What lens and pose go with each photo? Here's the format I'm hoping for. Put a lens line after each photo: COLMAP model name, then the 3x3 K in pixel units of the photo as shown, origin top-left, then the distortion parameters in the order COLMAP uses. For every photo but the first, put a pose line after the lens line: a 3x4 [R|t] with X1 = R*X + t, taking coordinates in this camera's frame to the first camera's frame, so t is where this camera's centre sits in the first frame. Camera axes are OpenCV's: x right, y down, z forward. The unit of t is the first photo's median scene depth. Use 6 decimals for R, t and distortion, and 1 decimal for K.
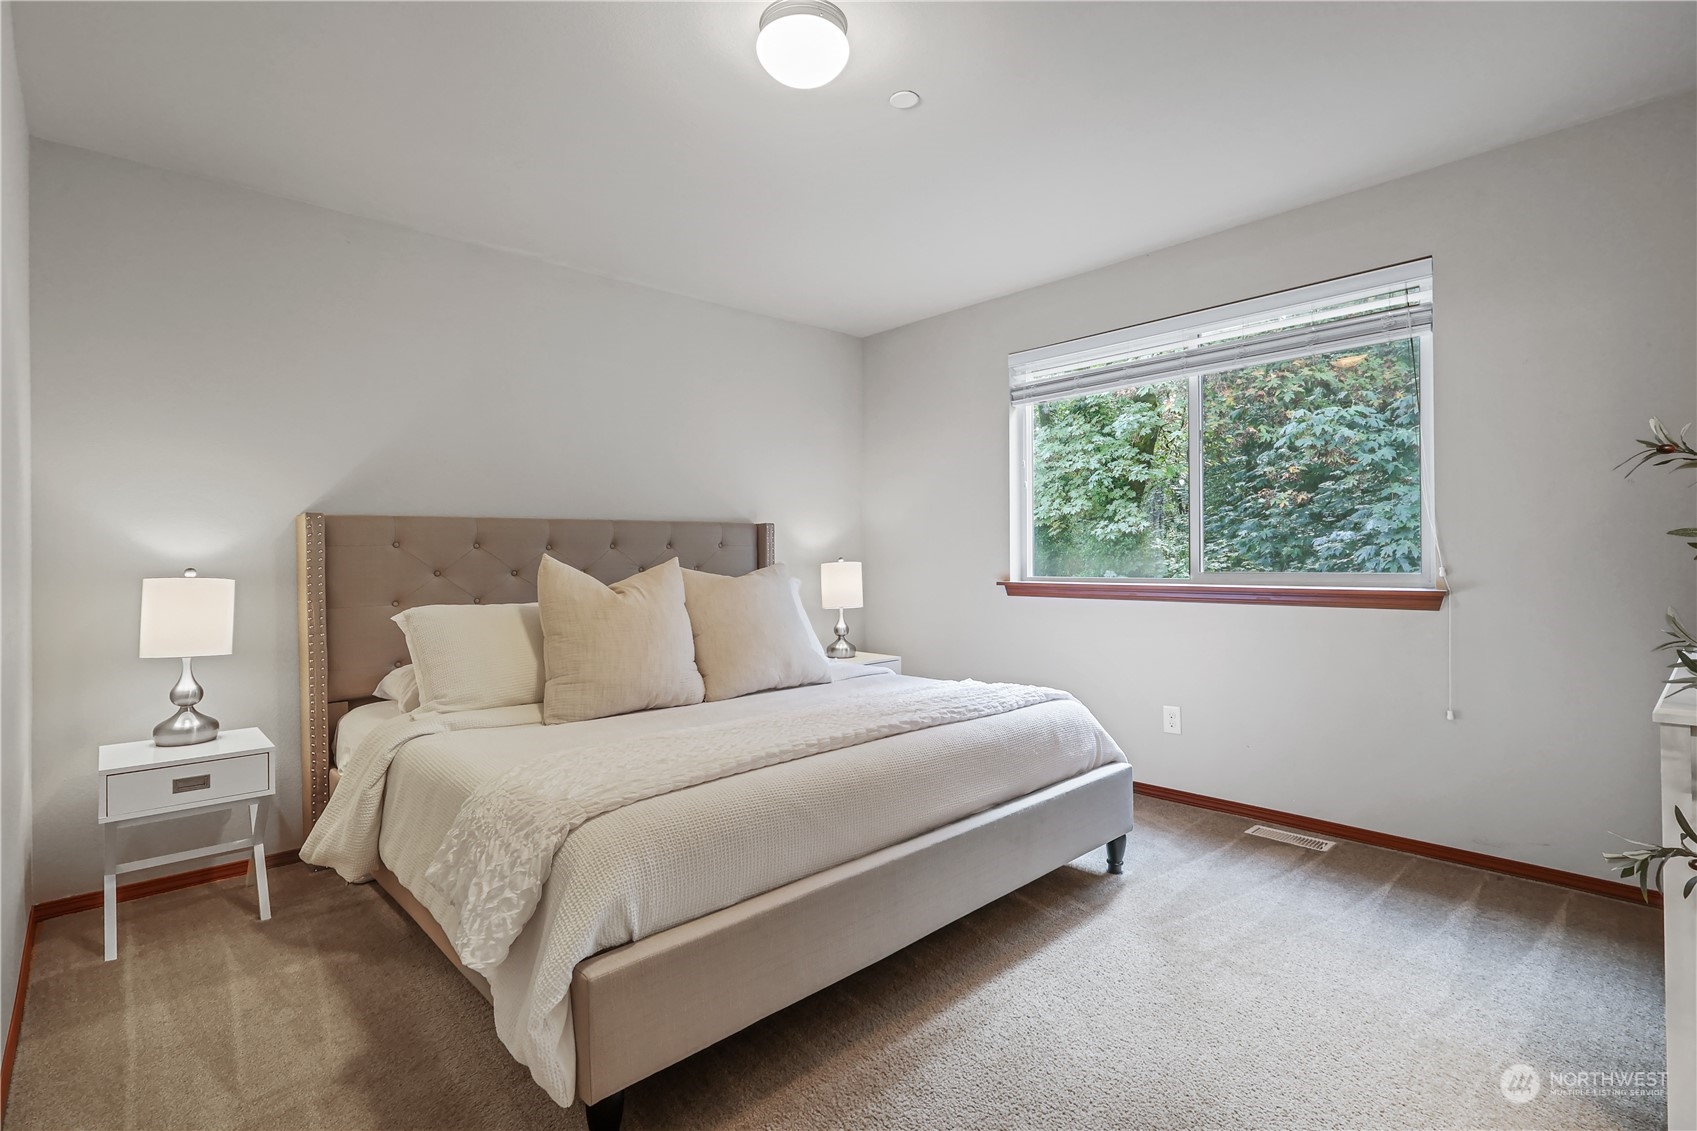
lens RADIAL K [[795.6, 0, 853.9], [0, 795.6, 545.3], [0, 0, 1]] dist [-0.002819, 0.002445]
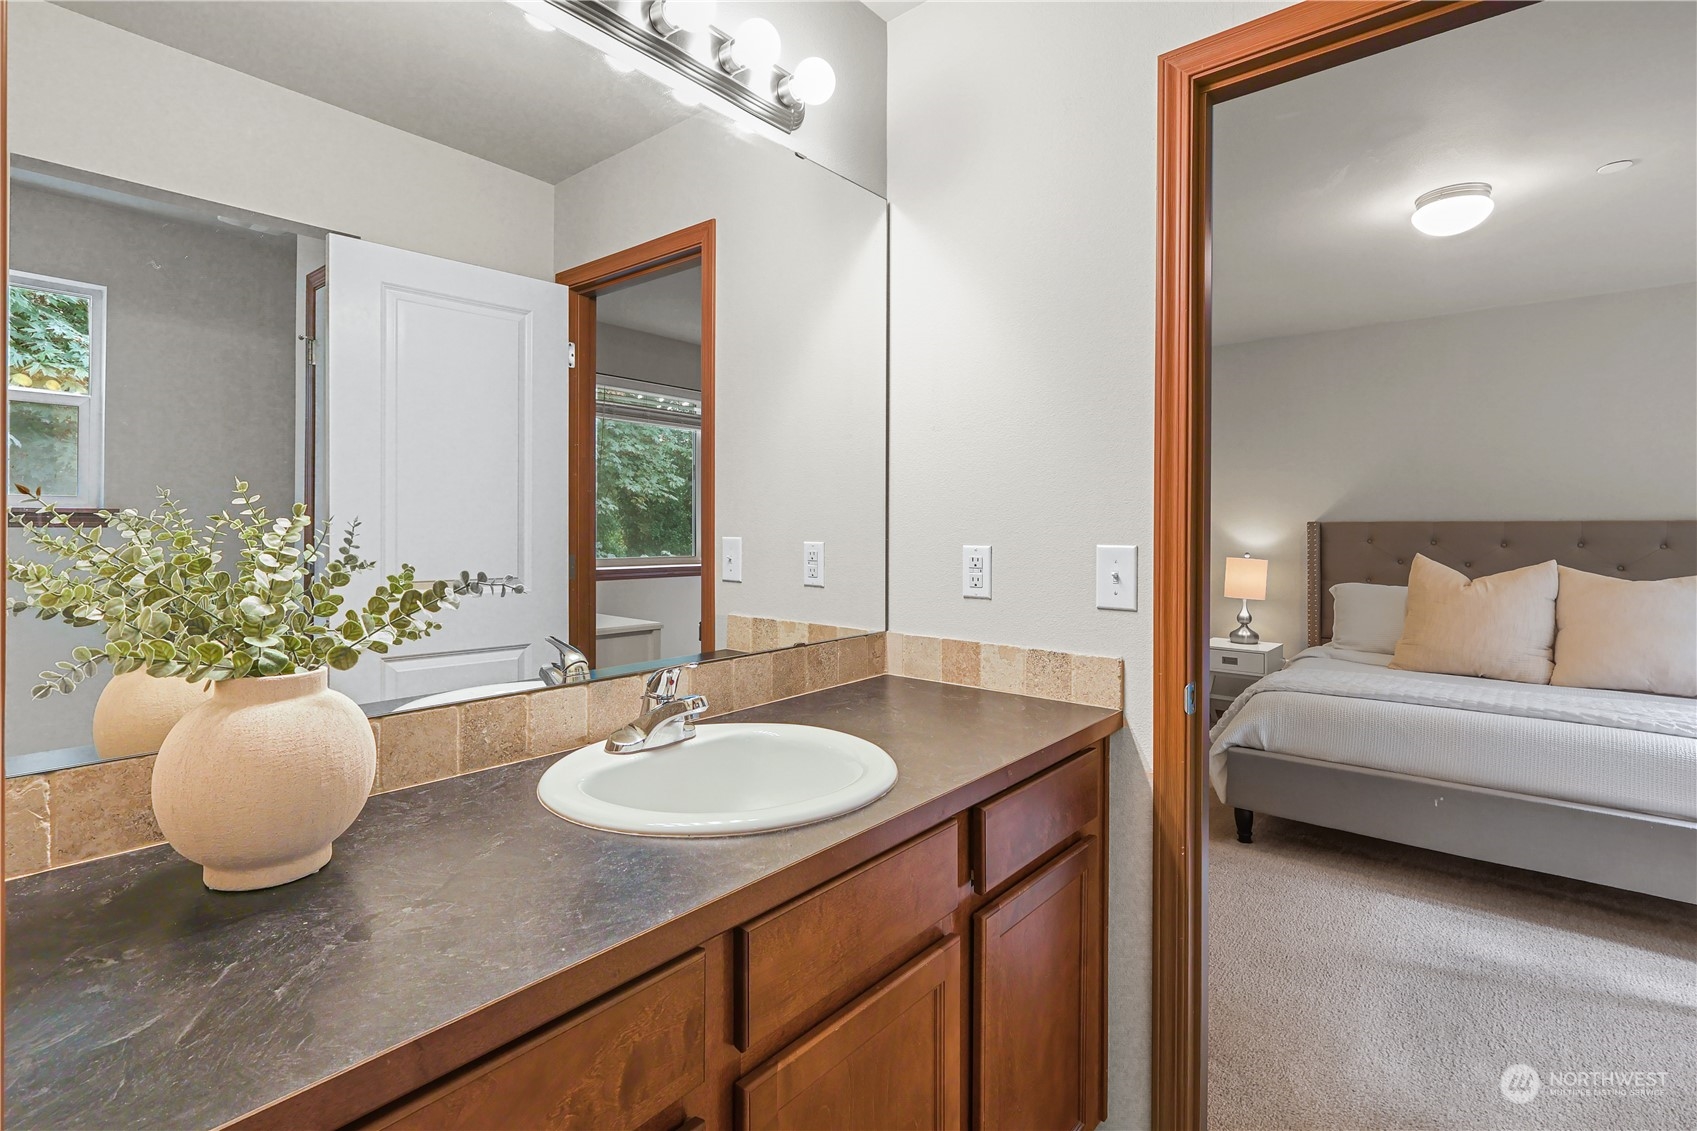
lens RADIAL K [[795.6, 0, 837.1], [0, 795.6, 519.8], [0, 0, 1]] dist [-0.002819, 0.002445]
pose [[0.105357, 0.003592, -0.994428, 0.873085], [0.009287, 0.999946, 0.004596, -0.061783], [0.994391, -0.009720, 0.105318, -0.162493]]
